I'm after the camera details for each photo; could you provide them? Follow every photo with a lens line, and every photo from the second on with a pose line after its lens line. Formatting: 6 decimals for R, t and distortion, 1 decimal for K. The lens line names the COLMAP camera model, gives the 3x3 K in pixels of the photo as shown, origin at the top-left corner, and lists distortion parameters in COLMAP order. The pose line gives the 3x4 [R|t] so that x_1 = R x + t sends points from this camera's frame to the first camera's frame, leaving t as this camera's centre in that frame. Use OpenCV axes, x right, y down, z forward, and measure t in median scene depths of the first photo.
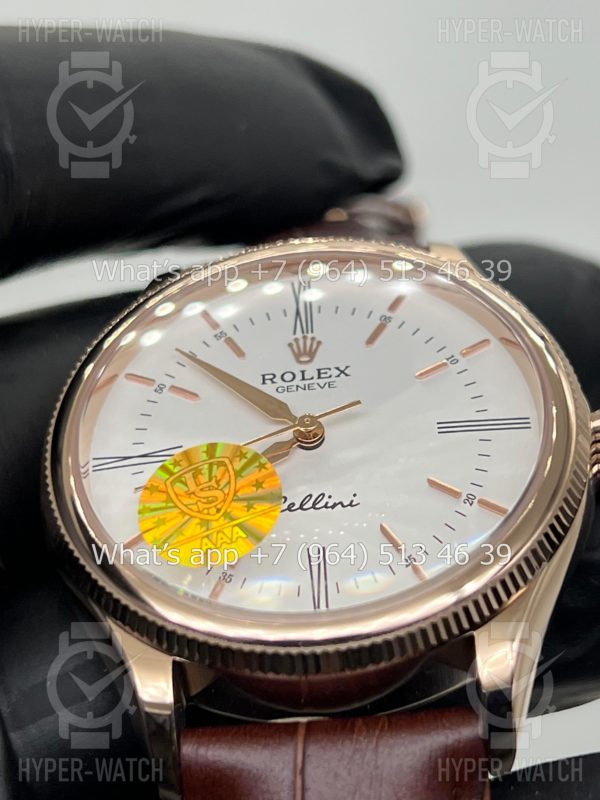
lens RADIAL K [[2208.3, 0, 300.0], [0, 2208.3, 400.0], [0, 0, 1]] dist [0.696280, 0.004226]
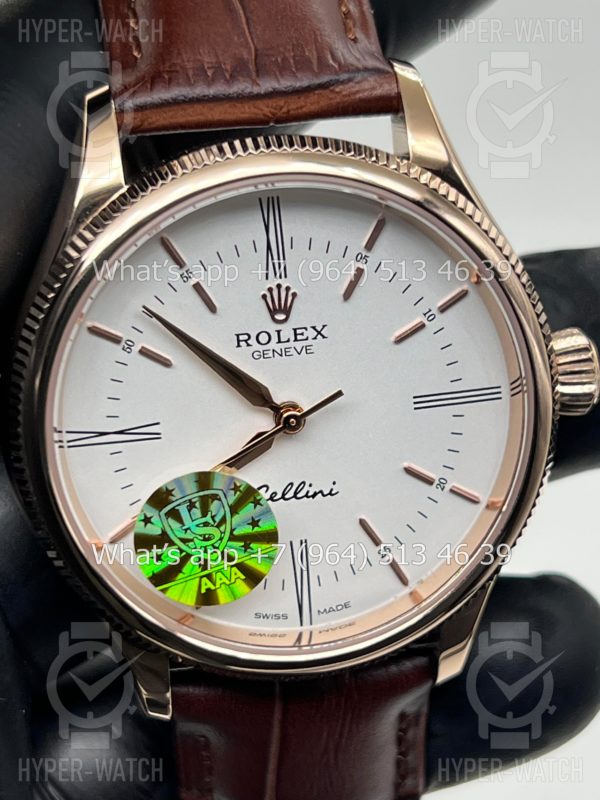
lens RADIAL K [[1794.7, 0, 300.0], [0, 1794.7, 400.0], [0, 0, 1]] dist [0.279045, -0.062029]
pose [[0.971661, -0.080143, 0.222376, -0.170682], [-0.114397, 0.663824, 0.739088, -0.588603], [-0.206852, -0.743583, 0.635844, 0.490267]]
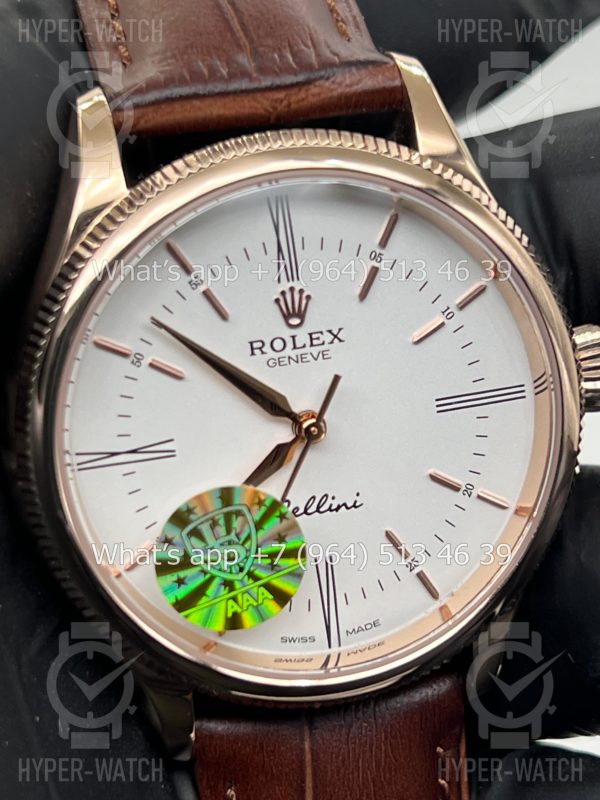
lens RADIAL K [[1794.7, 0, 300.0], [0, 1794.7, 400.0], [0, 0, 1]] dist [0.279045, -0.062029]
pose [[0.951391, -0.120591, 0.283396, -0.216549], [-0.120179, 0.701855, 0.702109, -0.532987], [-0.283571, -0.702038, 0.653246, 0.506140]]
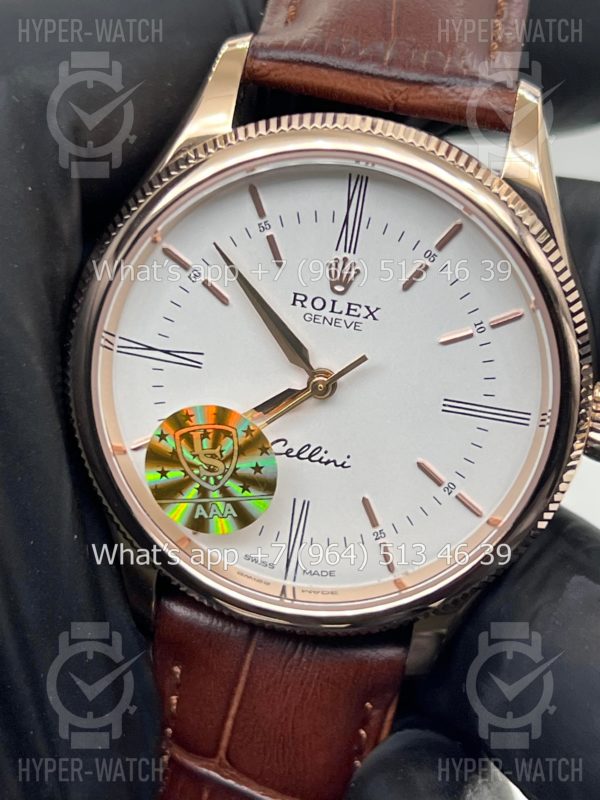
lens RADIAL K [[1794.7, 0, 300.0], [0, 1794.7, 400.0], [0, 0, 1]] dist [0.279045, -0.062029]
pose [[0.977308, 0.204400, 0.055586, -0.051727], [-0.173905, 0.624420, 0.761483, -0.624407], [0.120938, -0.753870, 0.645797, 0.444605]]
